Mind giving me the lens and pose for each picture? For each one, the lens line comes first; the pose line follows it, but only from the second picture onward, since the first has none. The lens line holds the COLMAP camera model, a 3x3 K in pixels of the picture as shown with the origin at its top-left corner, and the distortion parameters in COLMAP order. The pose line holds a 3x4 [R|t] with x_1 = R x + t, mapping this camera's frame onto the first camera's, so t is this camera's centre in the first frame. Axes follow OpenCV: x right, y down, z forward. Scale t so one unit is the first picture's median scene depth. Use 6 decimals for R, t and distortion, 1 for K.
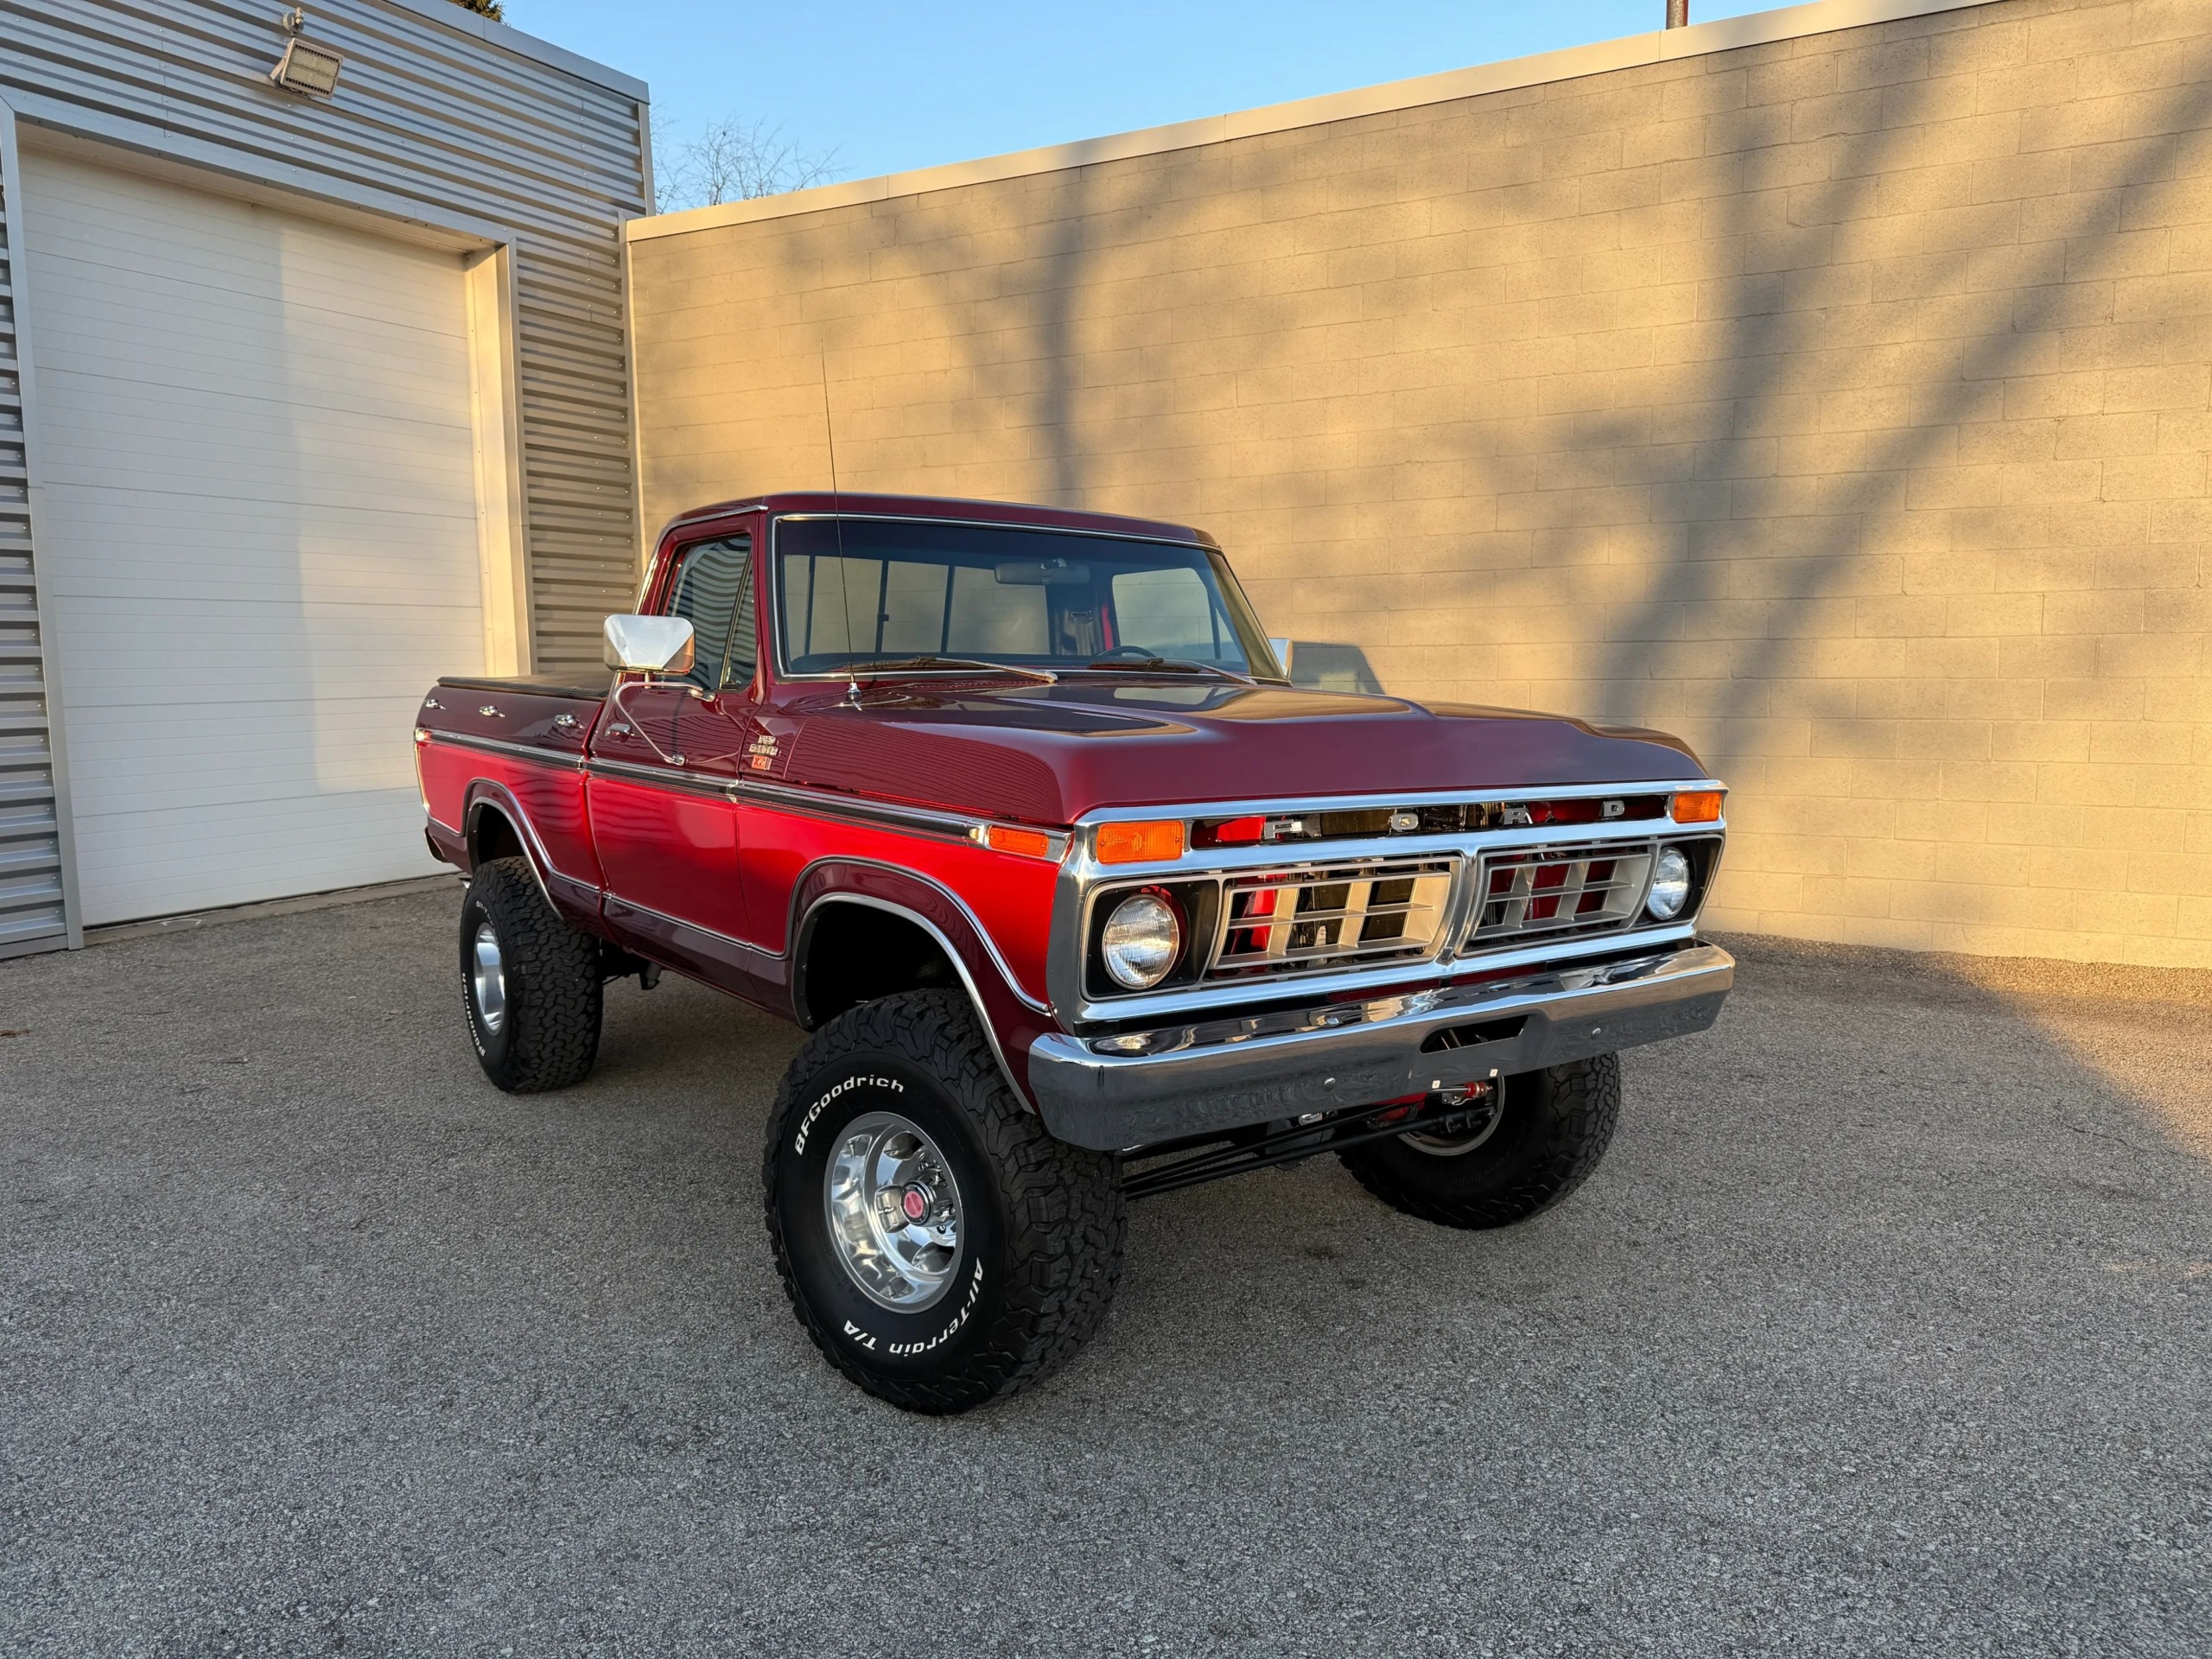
lens RADIAL K [[1555.8, 0, 1104.8], [0, 1555.8, 819.6], [0, 0, 1]] dist [0.056355, -0.072371]
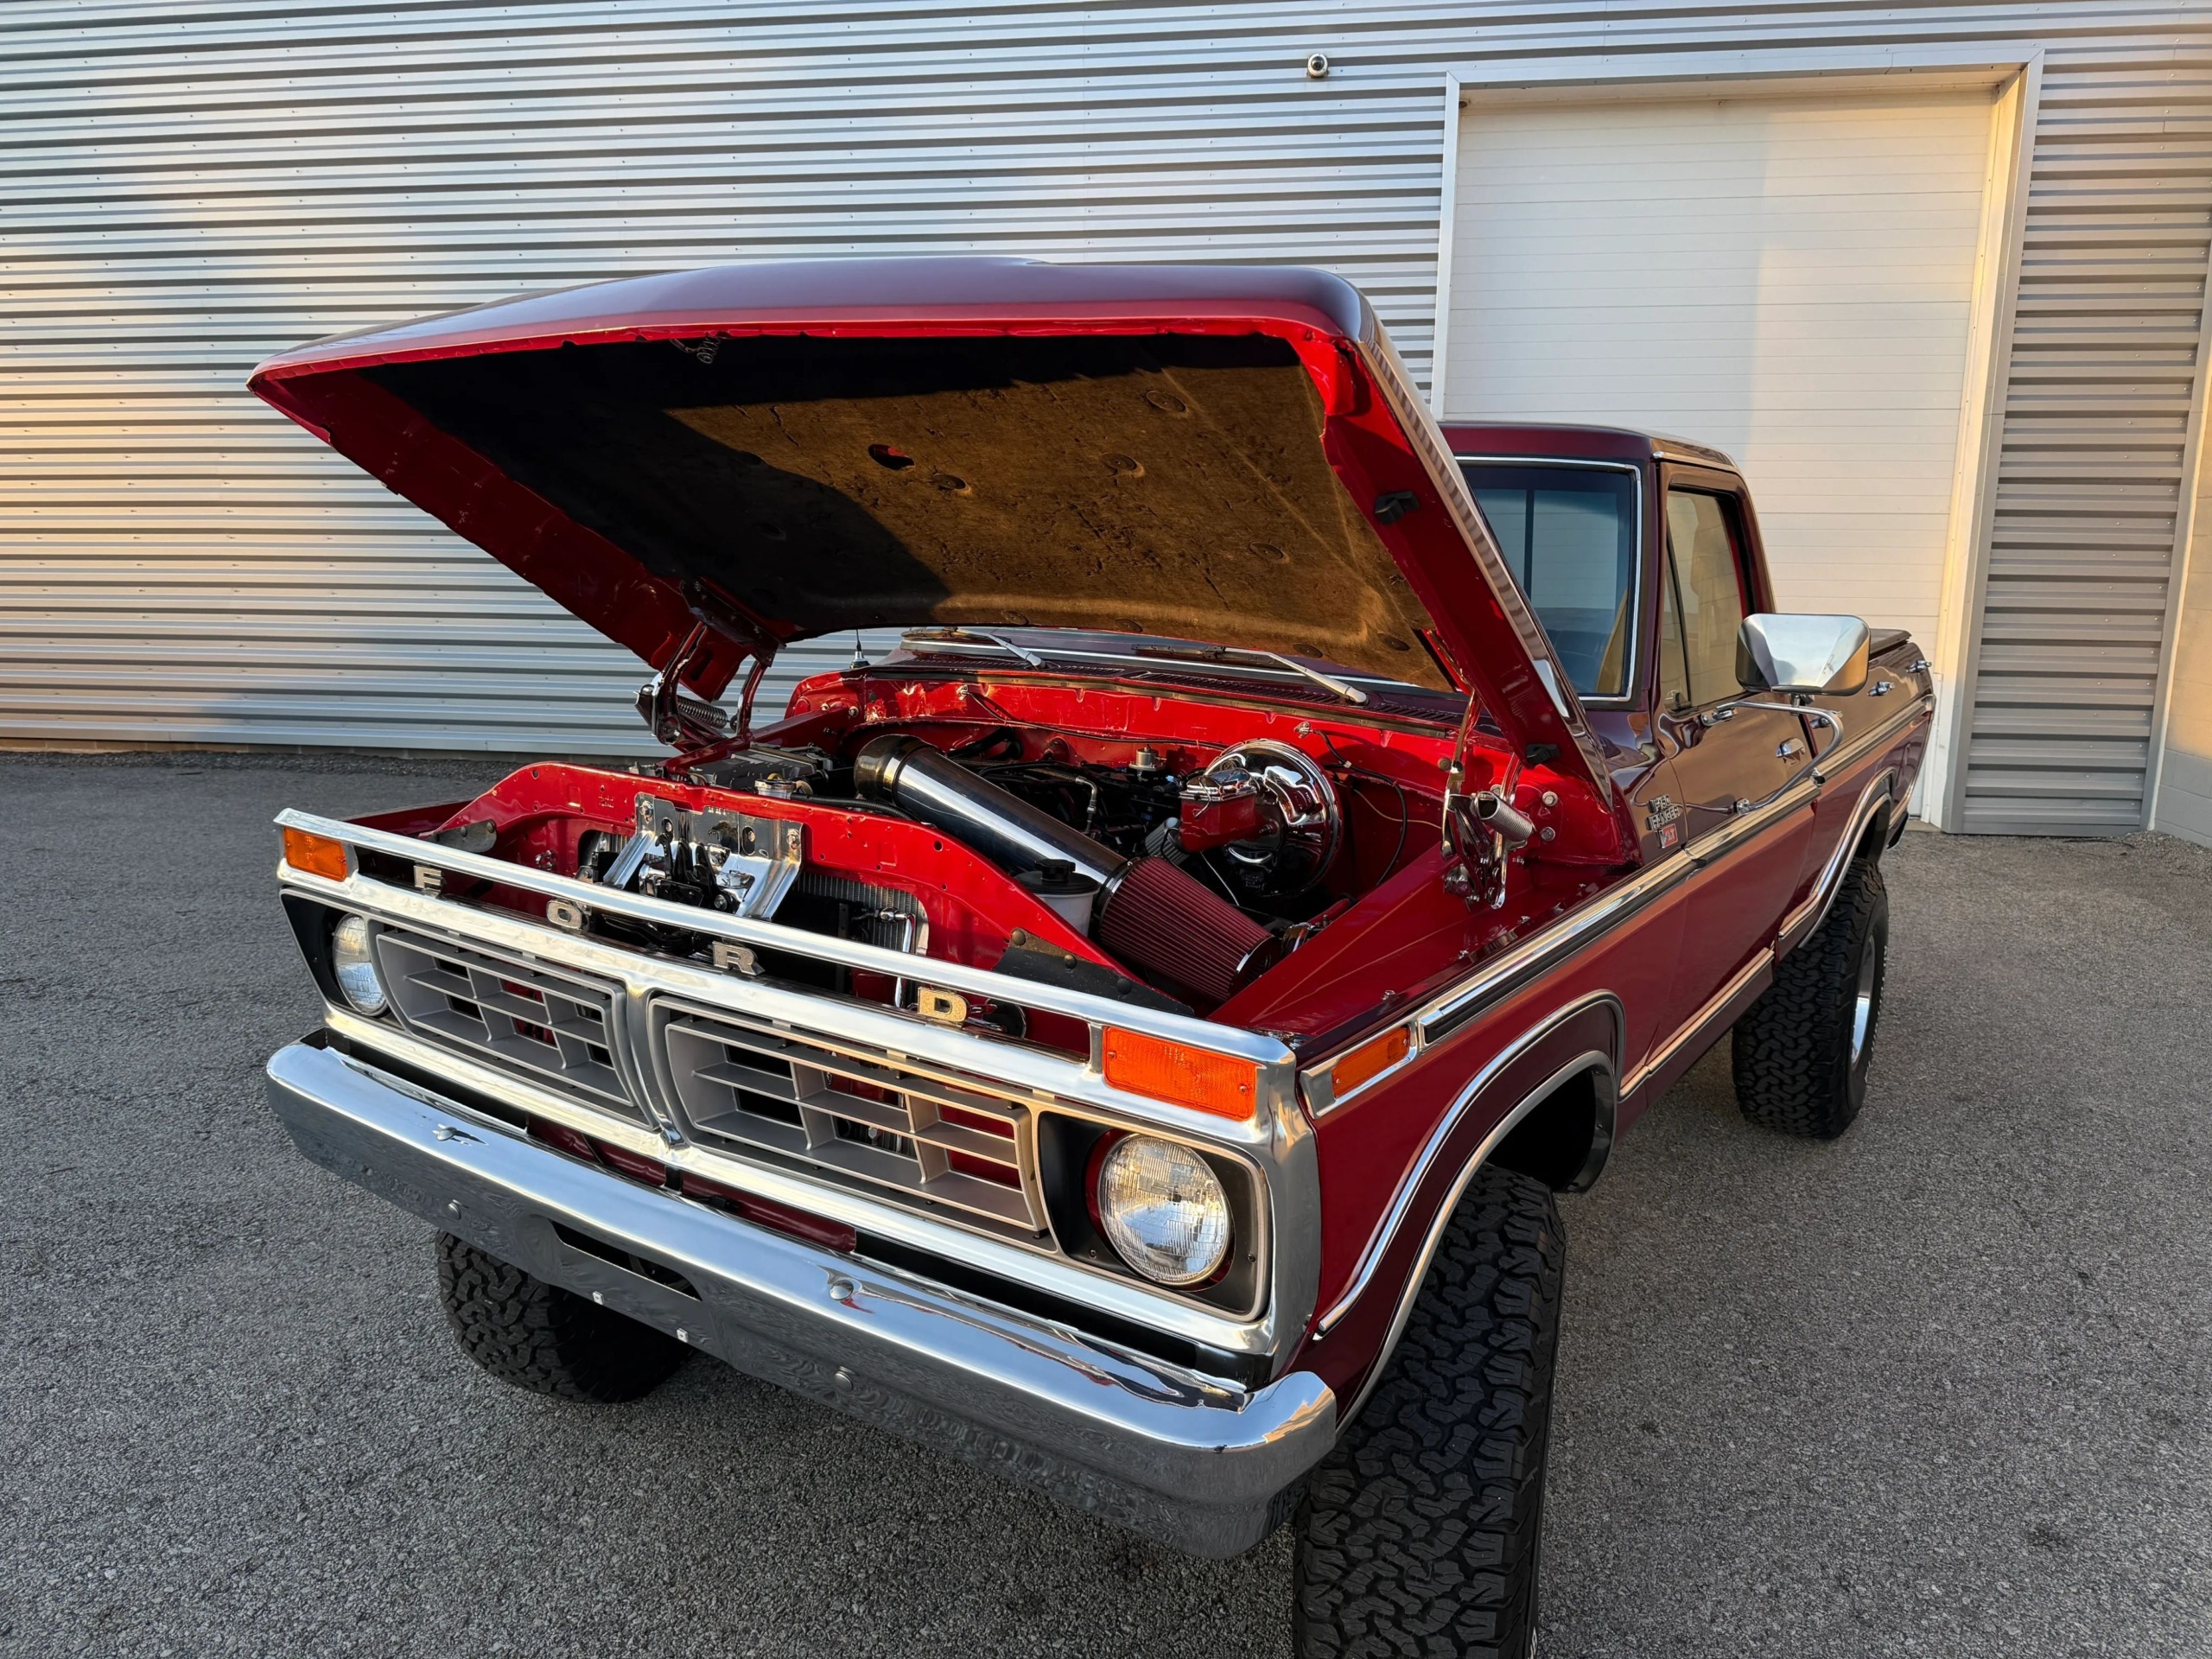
lens RADIAL K [[1555.8, 0, 1116.3], [0, 1555.8, 818.5], [0, 0, 1]] dist [0.056355, -0.072371]
pose [[0.346536, 0.173670, -0.921820, 0.494774], [-0.106587, 0.983637, 0.145247, -0.091282], [0.931961, 0.047921, 0.359377, 0.526572]]
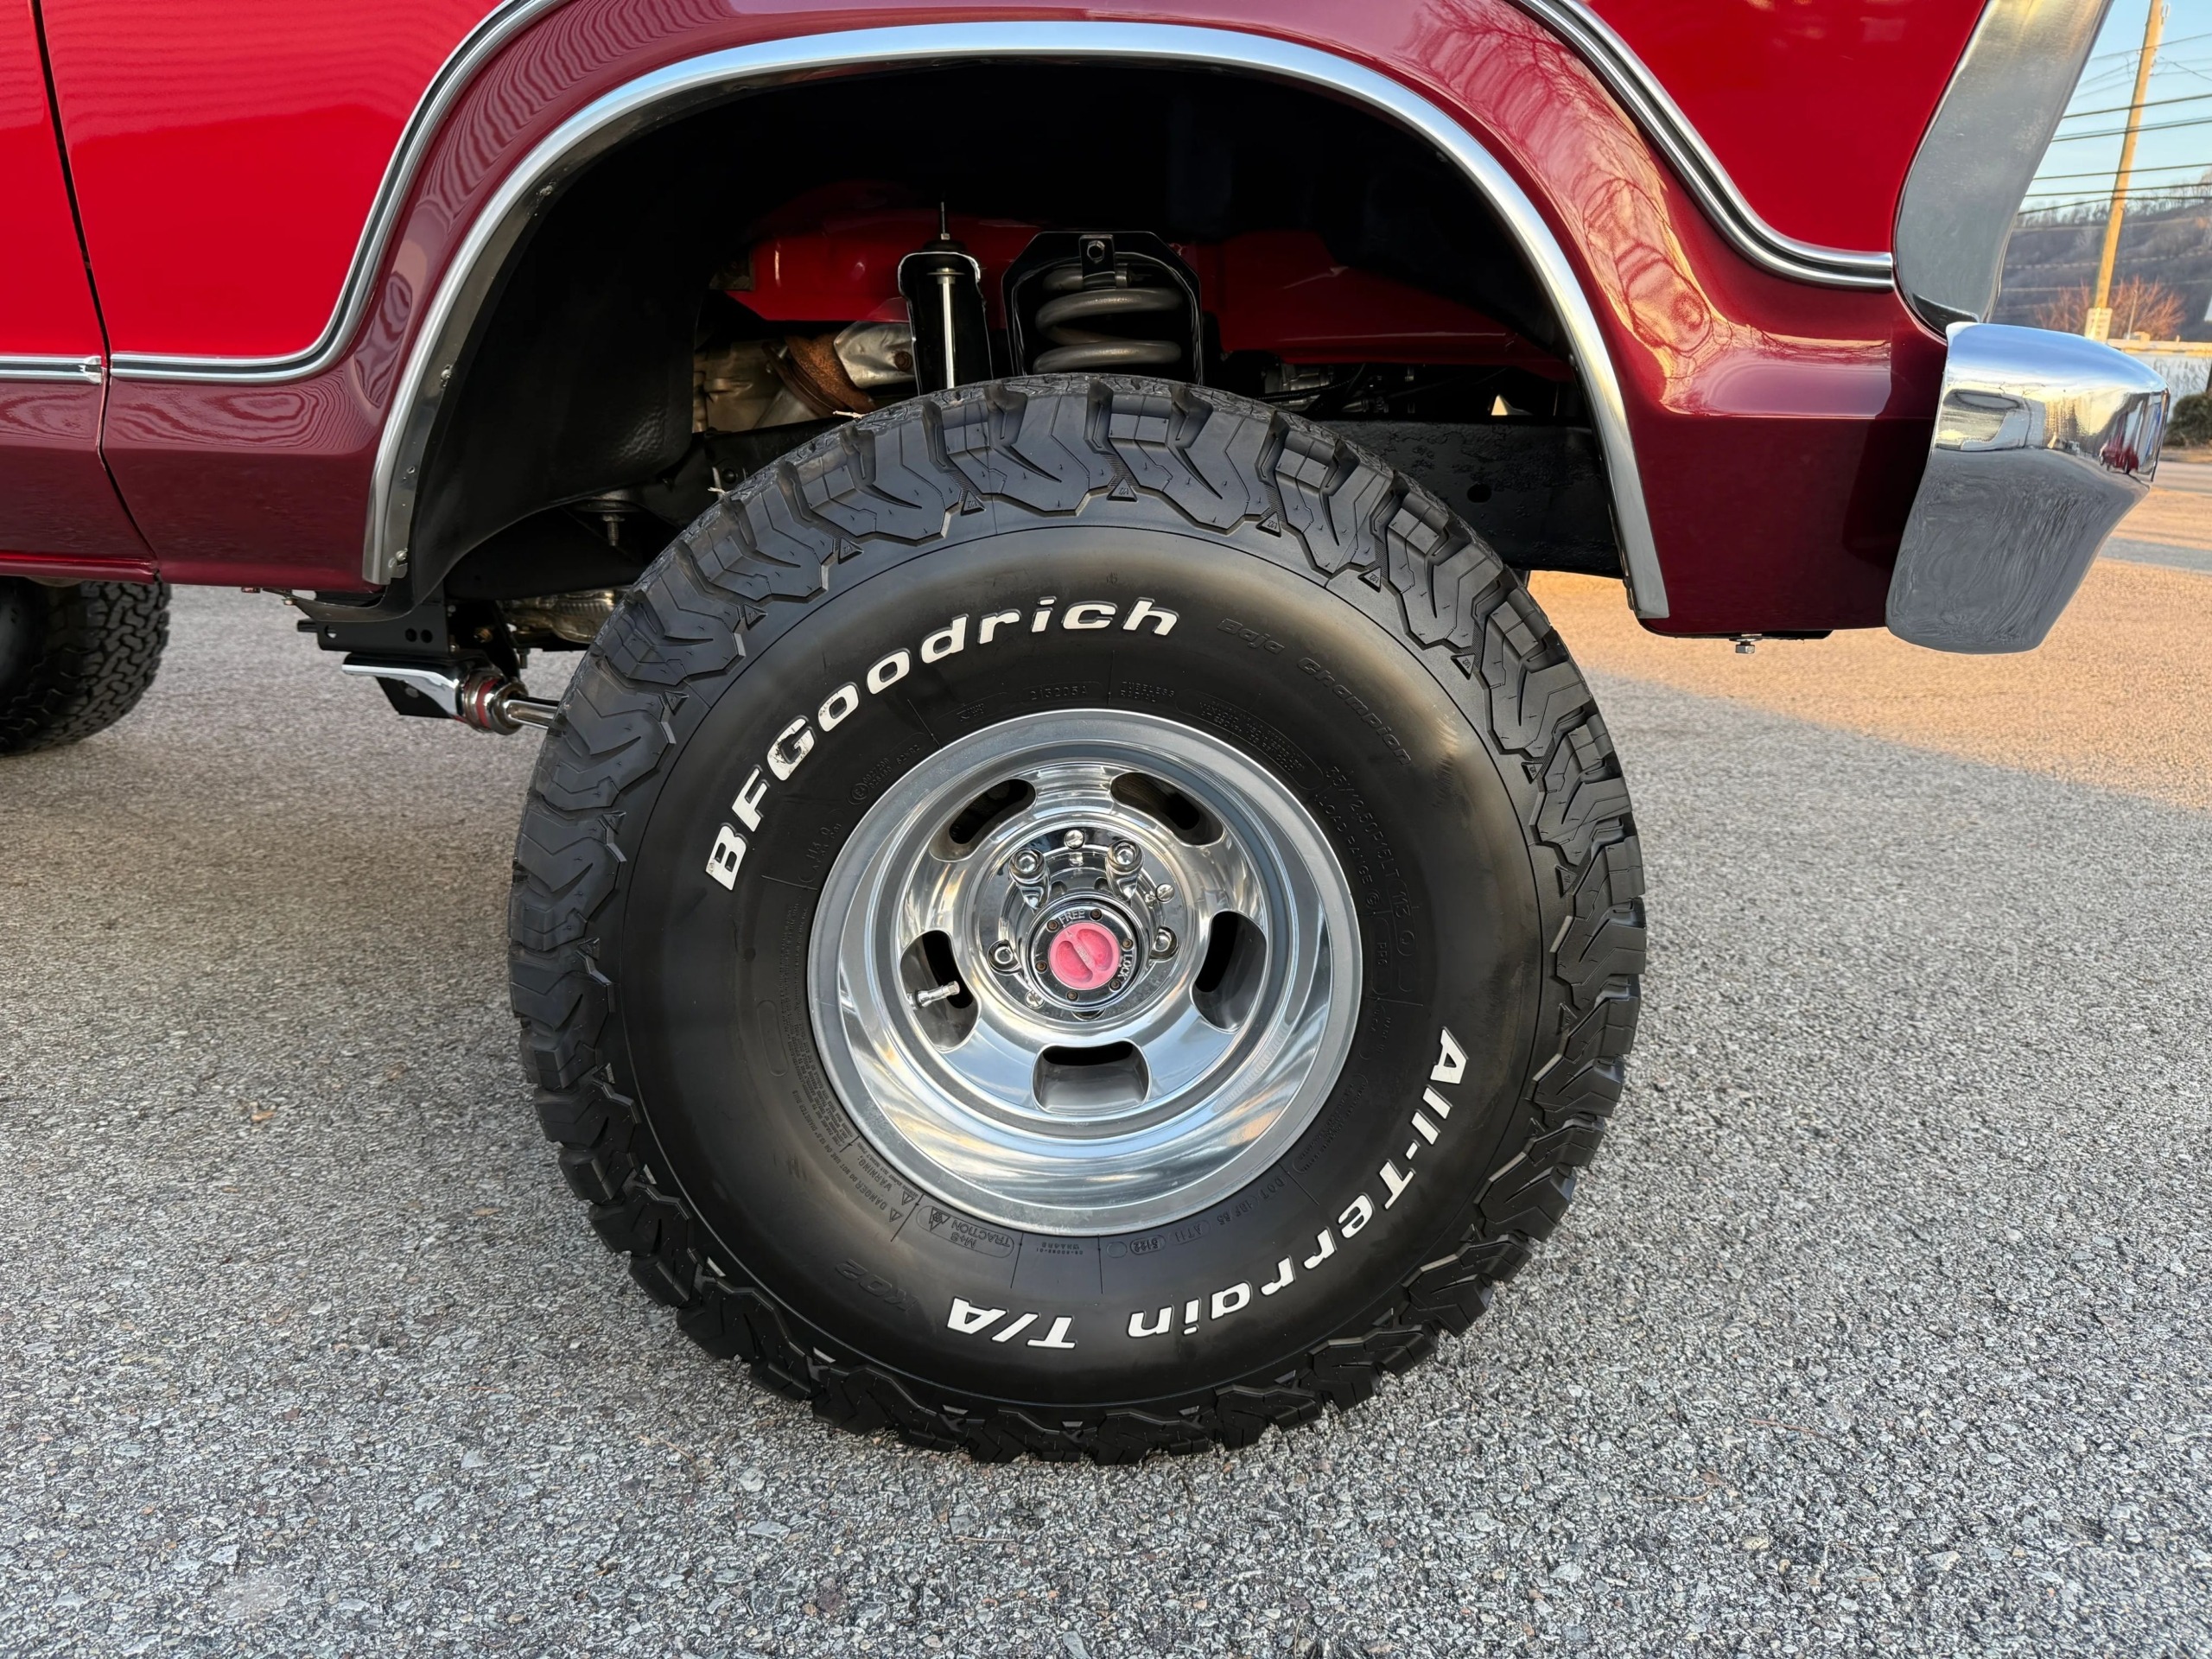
lens RADIAL K [[1555.8, 0, 1083.9], [0, 1555.8, 821.0], [0, 0, 1]] dist [0.056355, -0.072371]
pose [[0.757739, -0.149614, 0.635175, -0.200242], [0.044646, 0.982967, 0.178274, 0.083596], [-0.651028, -0.106727, 0.751513, 0.407477]]
